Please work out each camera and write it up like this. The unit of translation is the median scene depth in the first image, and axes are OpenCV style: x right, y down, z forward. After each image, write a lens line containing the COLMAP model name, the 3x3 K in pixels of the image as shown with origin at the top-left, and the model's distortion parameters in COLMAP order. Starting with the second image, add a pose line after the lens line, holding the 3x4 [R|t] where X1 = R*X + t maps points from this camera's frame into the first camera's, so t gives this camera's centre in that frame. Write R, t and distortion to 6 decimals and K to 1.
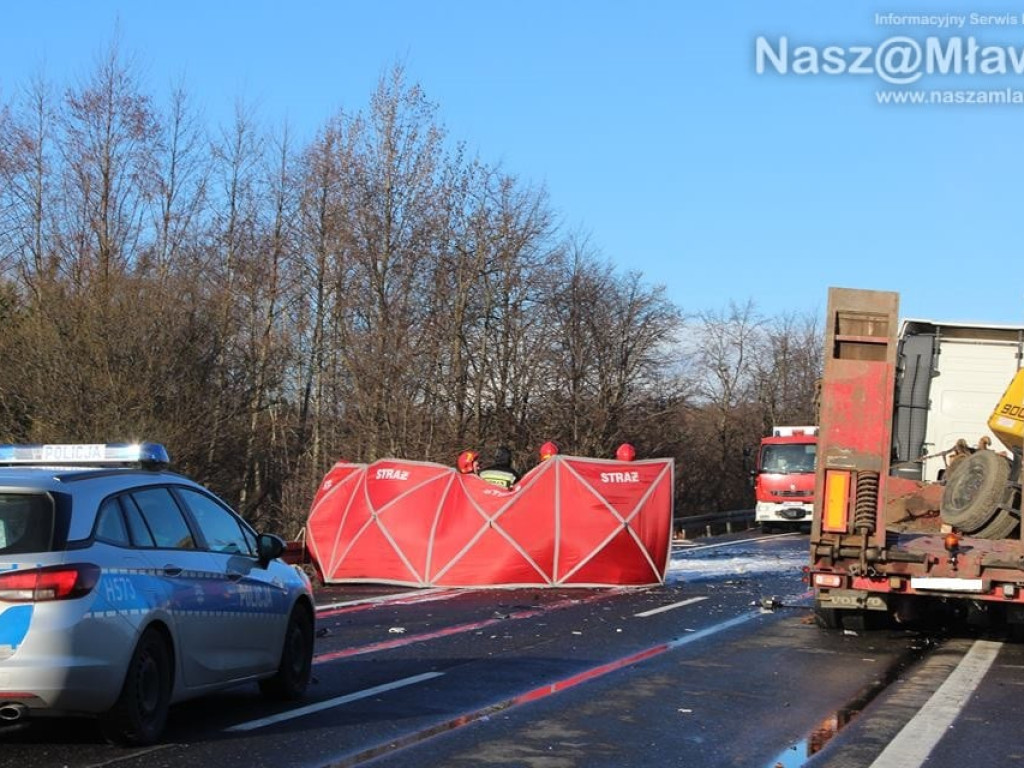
lens RADIAL K [[2299.5, 0, 512.0], [0, 2299.5, 384.0], [0, 0, 1]] dist [0.014430, 0.260475]
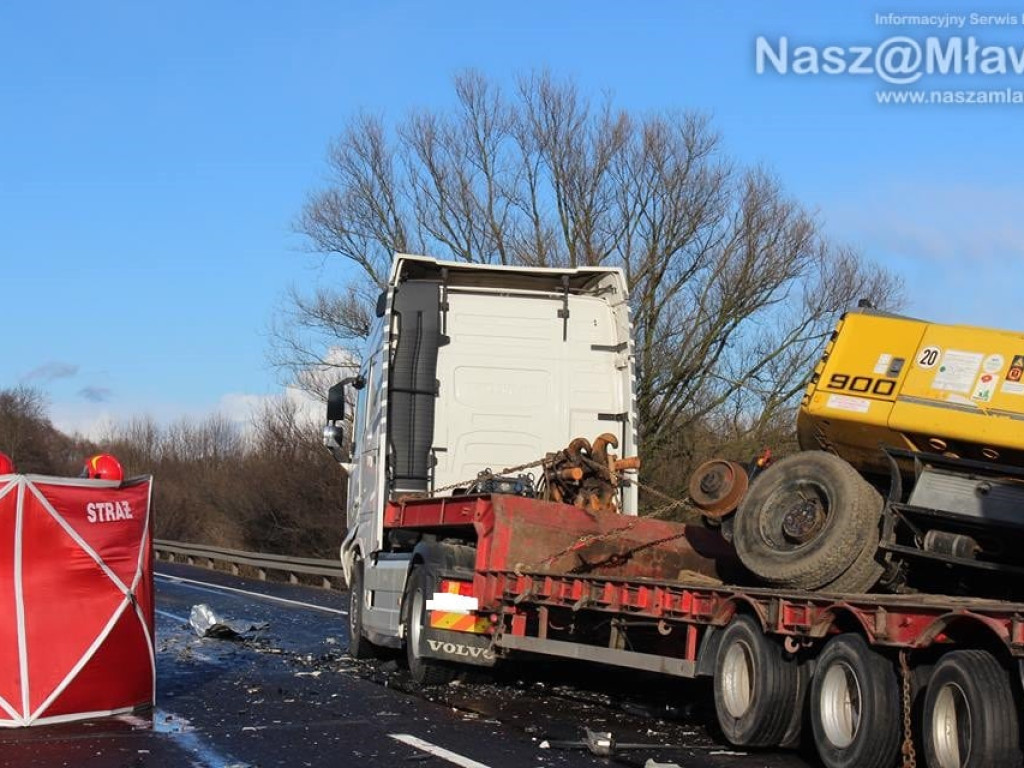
lens RADIAL K [[2418.4, 0, 512.0], [0, 2418.4, 384.0], [0, 0, 1]] dist [0.012009, 0.425143]
pose [[0.867118, 0.001824, 0.498099, -0.148678], [0.002209, 0.999969, -0.007507, 0.013952], [-0.498098, 0.007610, 0.867088, 0.435000]]
